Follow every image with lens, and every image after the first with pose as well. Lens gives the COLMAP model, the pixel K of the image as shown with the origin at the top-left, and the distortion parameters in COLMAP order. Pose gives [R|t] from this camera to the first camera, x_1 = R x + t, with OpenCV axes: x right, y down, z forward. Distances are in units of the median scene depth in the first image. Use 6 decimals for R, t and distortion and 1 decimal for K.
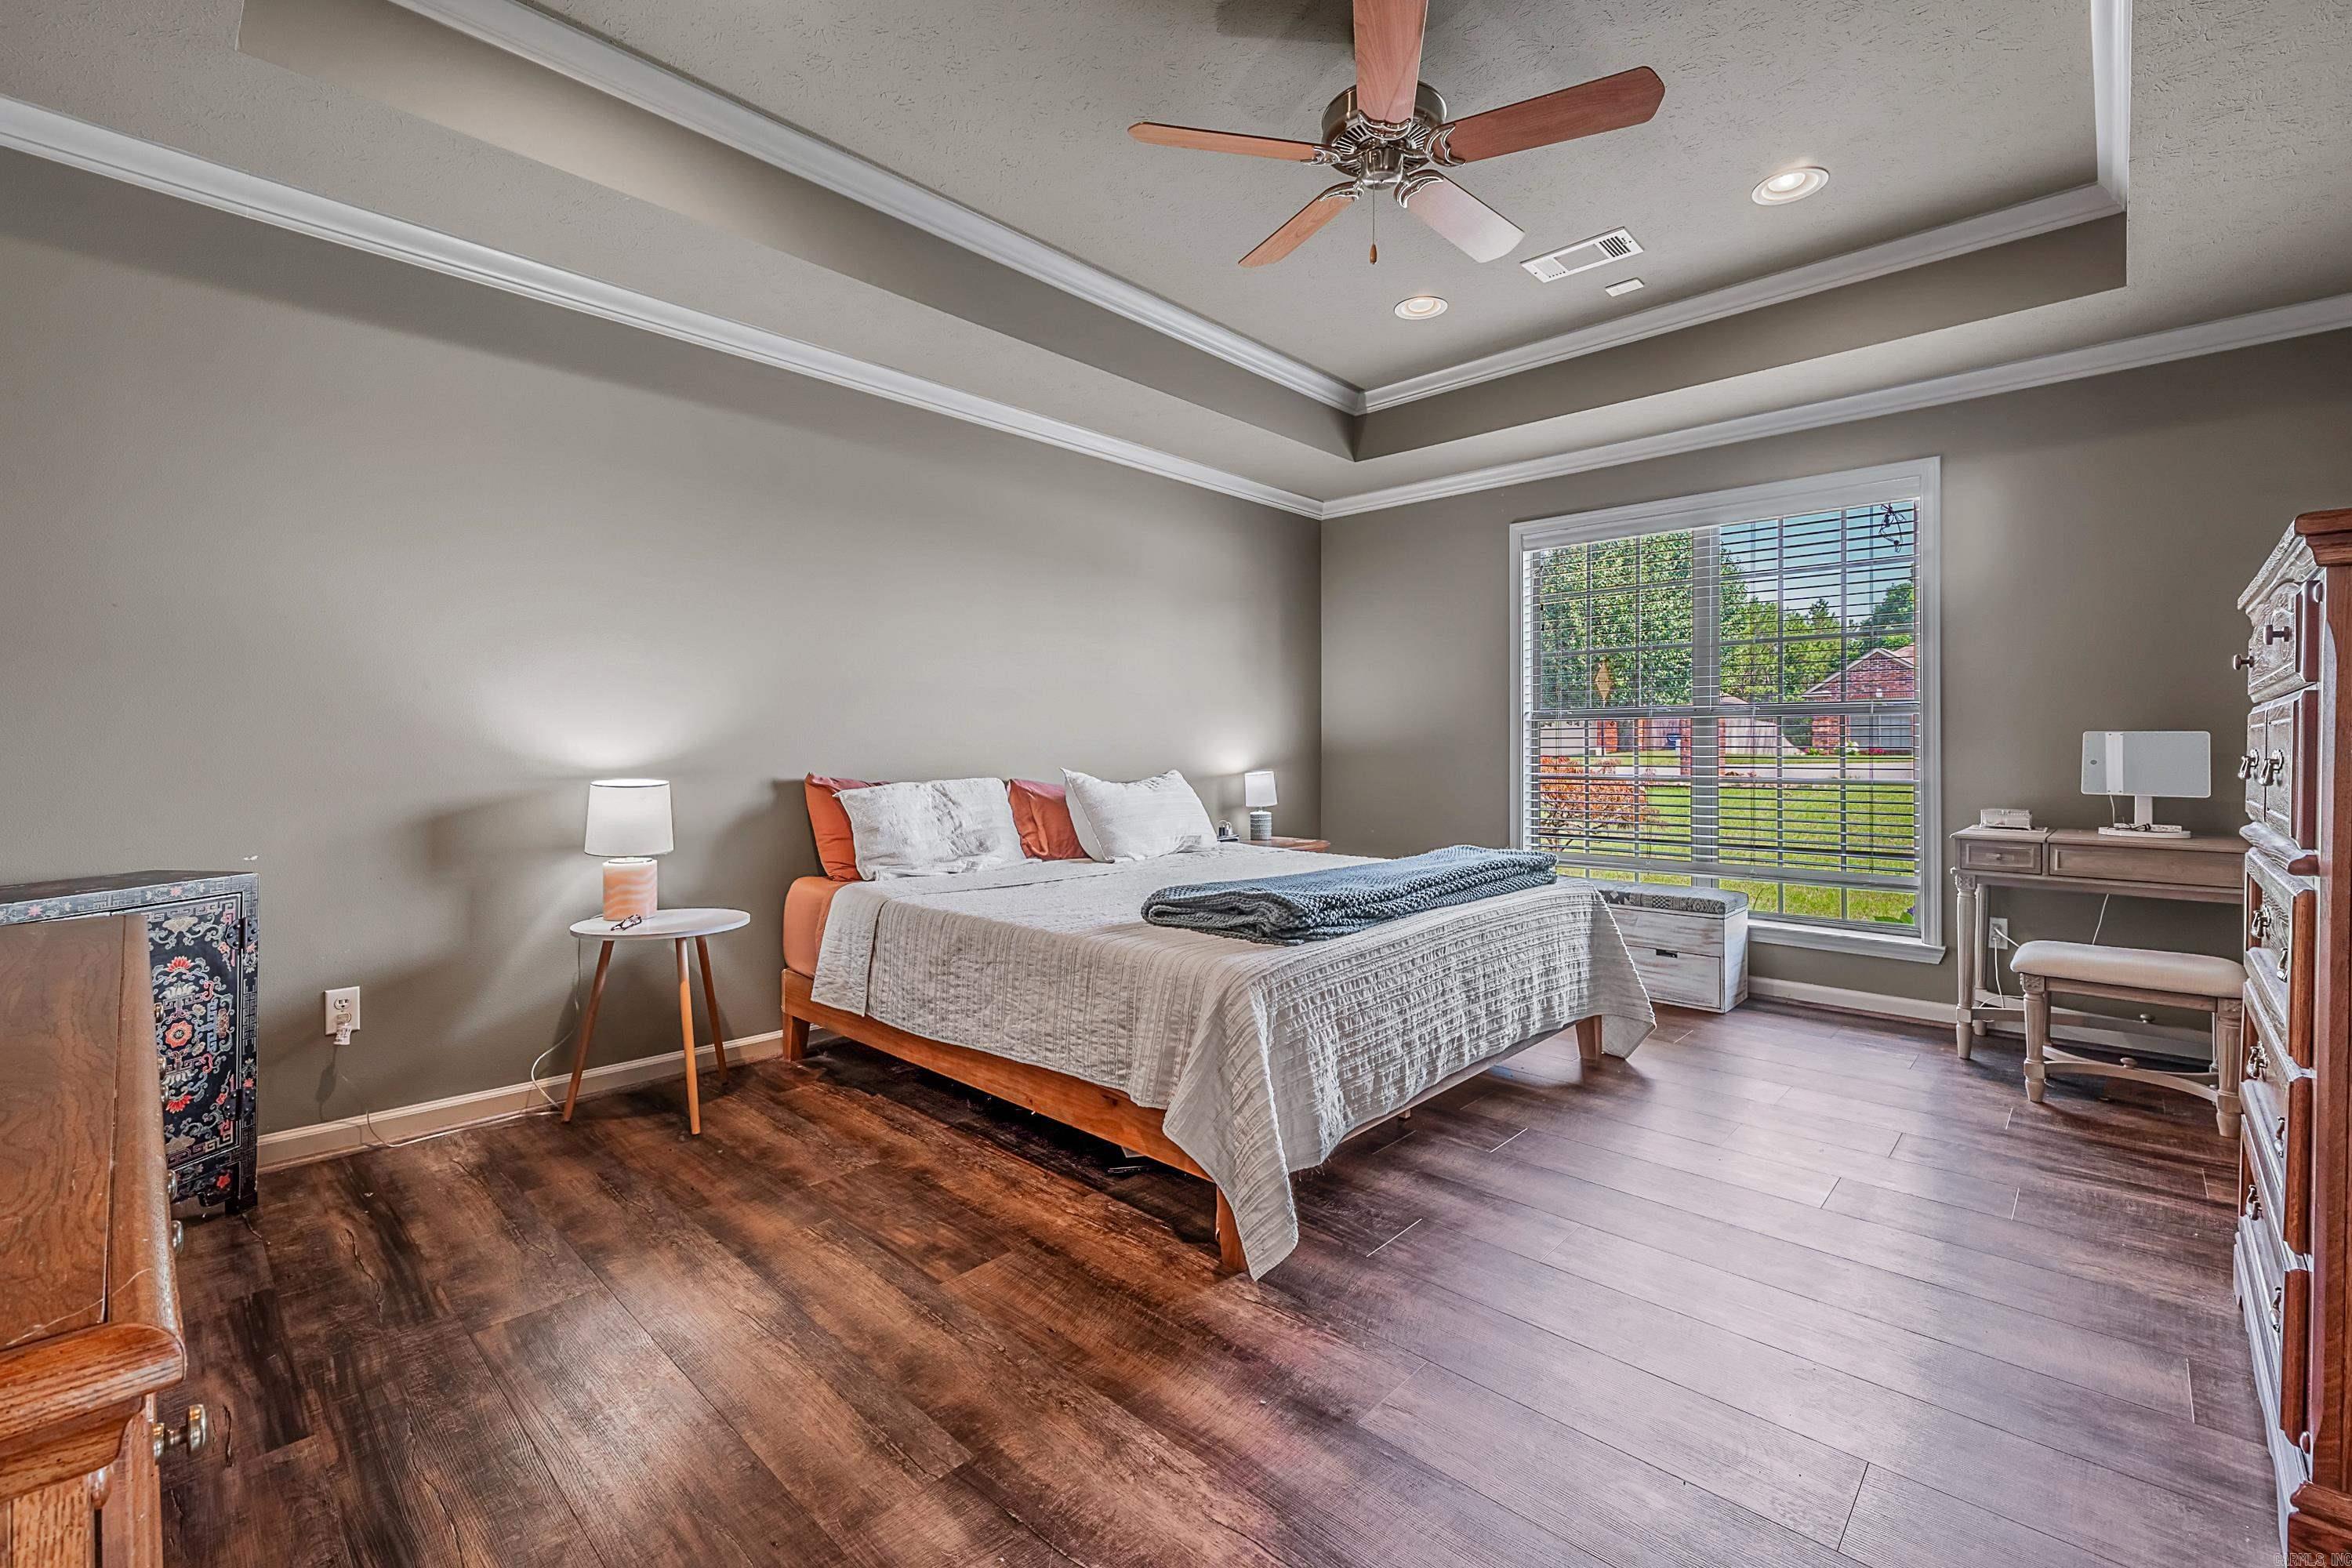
lens RADIAL K [[987.0, 0, 1168.5], [0, 987.0, 760.7], [0, 0, 1]] dist [-0.003347, -0.000213]
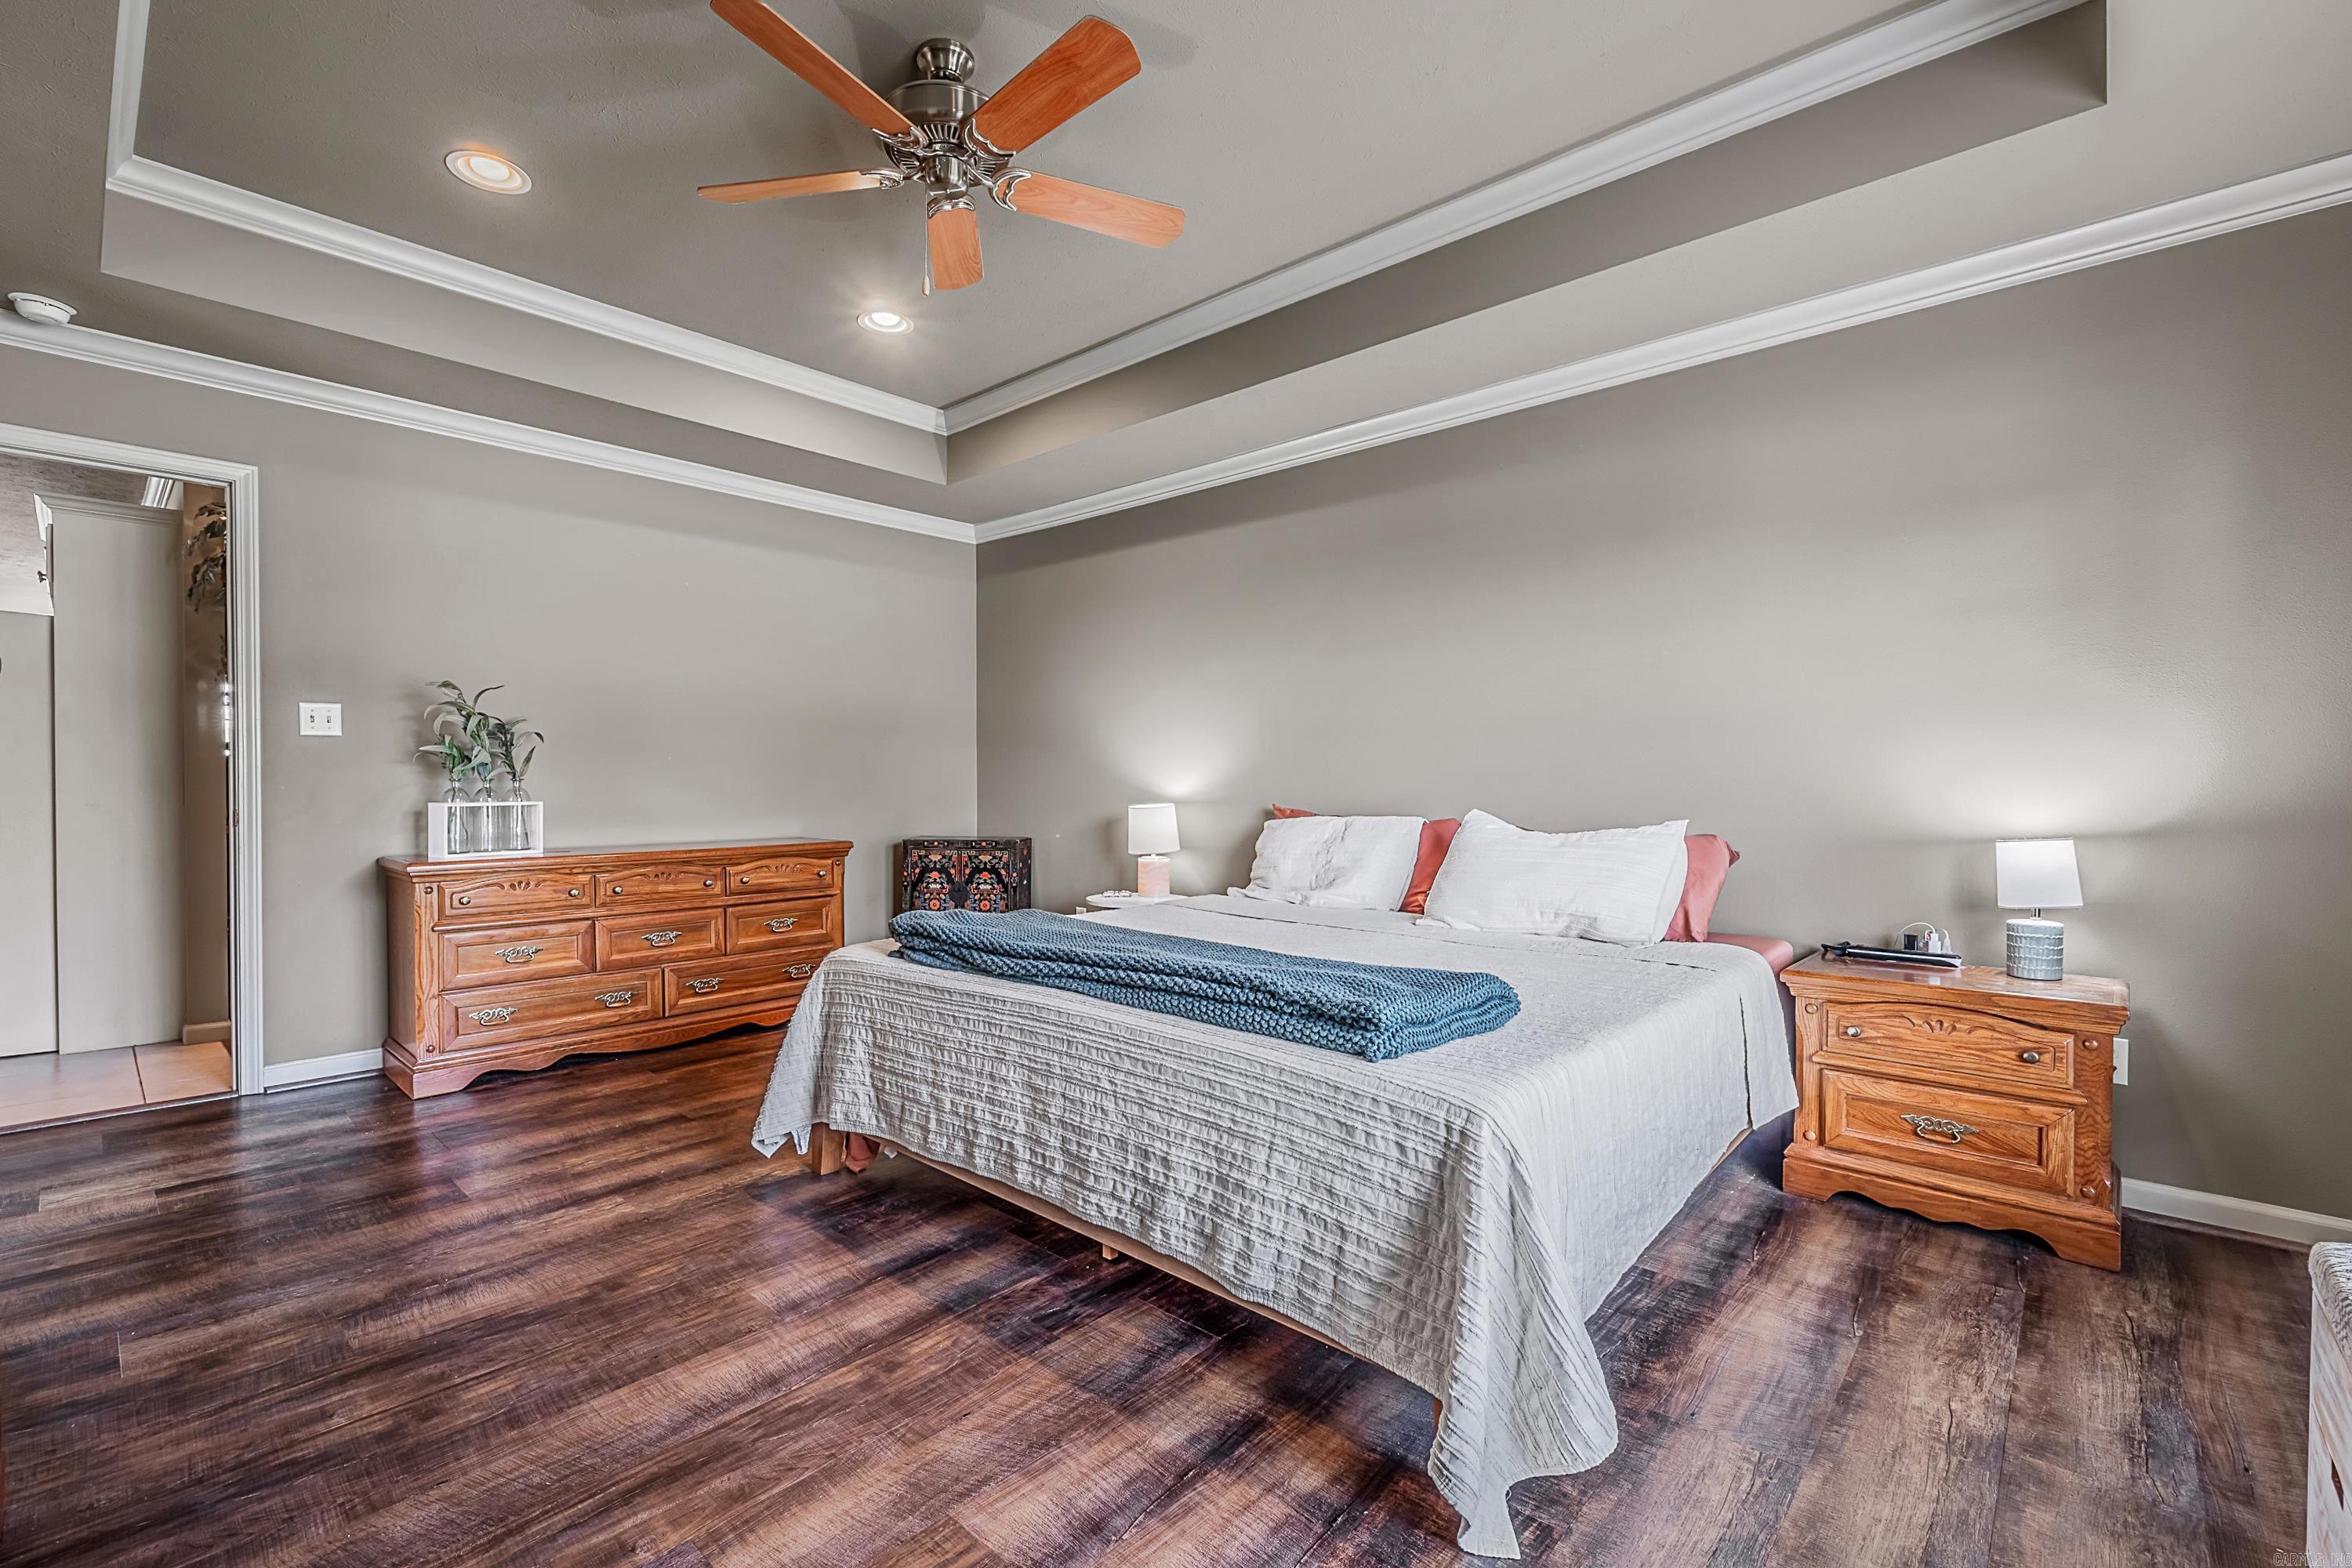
lens RADIAL K [[1033.0, 0, 1176.0], [0, 1033.0, 784.0], [0, 0, 1]] dist [0.007660, 0.000318]
pose [[0.021494, 0.005162, -0.999756, 1.231724], [-0.019260, 0.999803, 0.004748, -0.023669], [0.999583, 0.019153, 0.021589, 1.197002]]
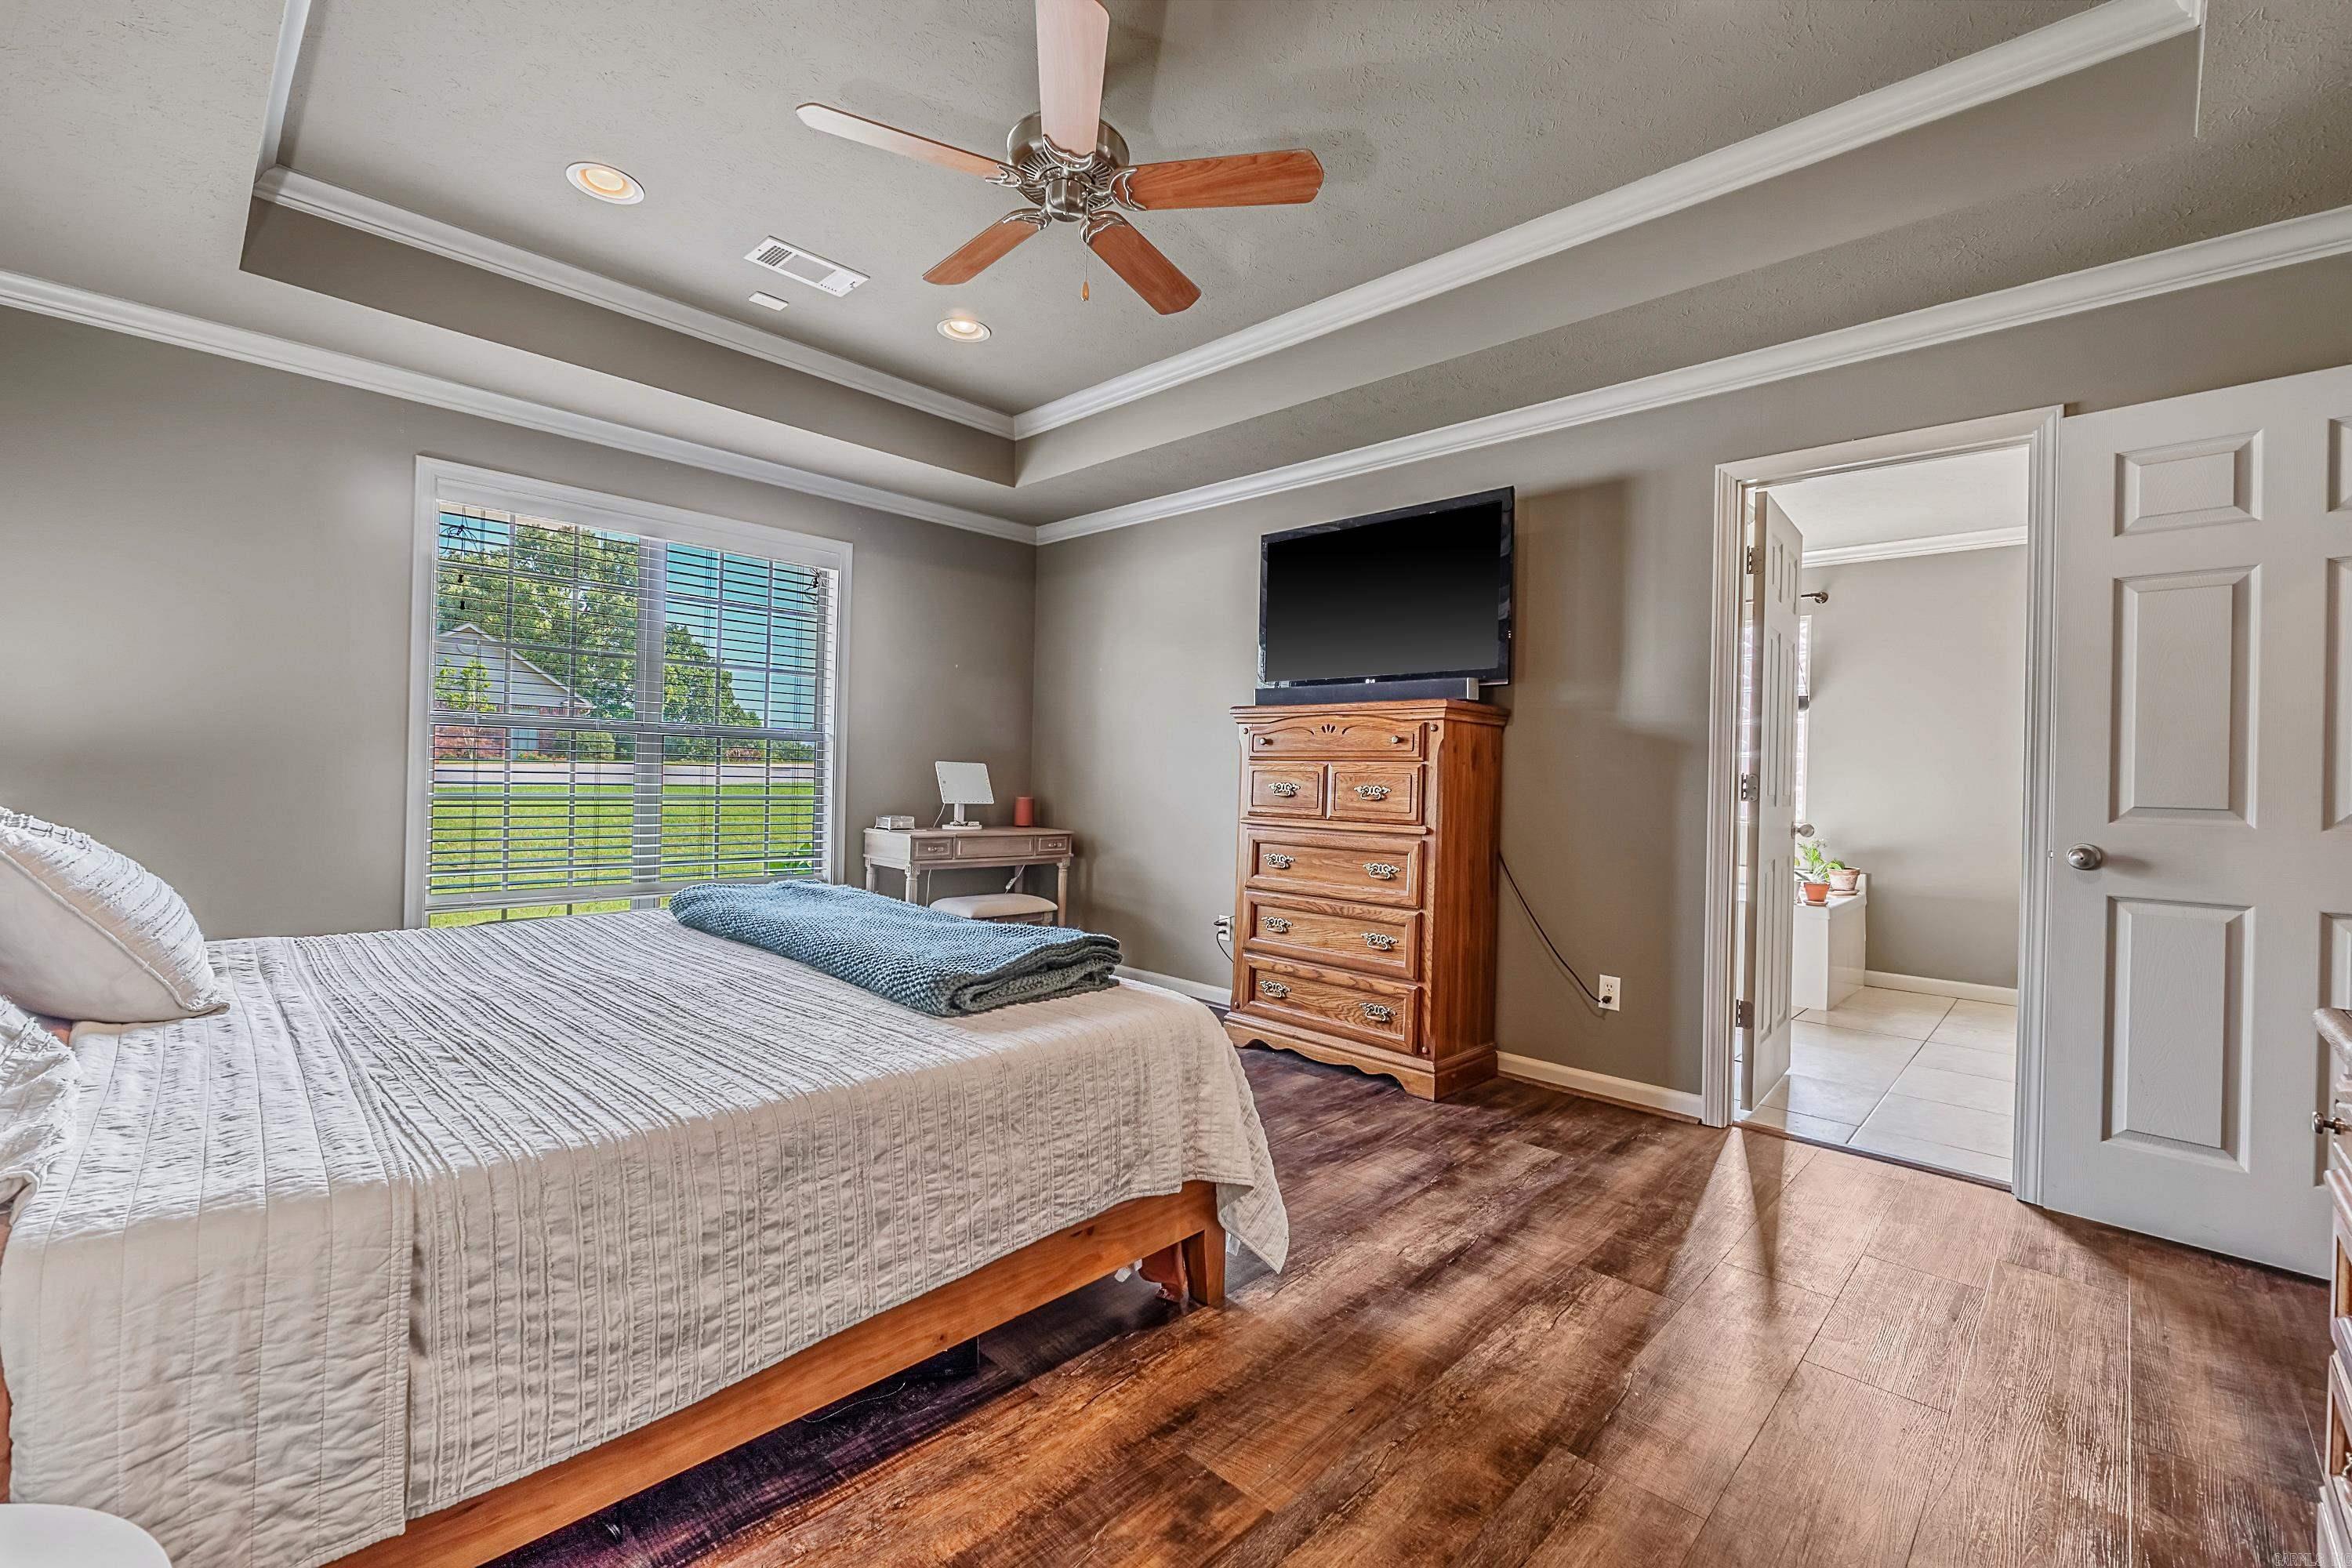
lens RADIAL K [[989.4, 0, 1176.0], [0, 989.4, 784.0], [0, 0, 1]] dist [-0.009060, -0.000318]
pose [[0.011073, -0.007464, 0.999911, -0.774472], [-0.011149, 0.999909, 0.007588, -0.015357], [-0.999877, -0.011232, 0.010989, 0.857518]]
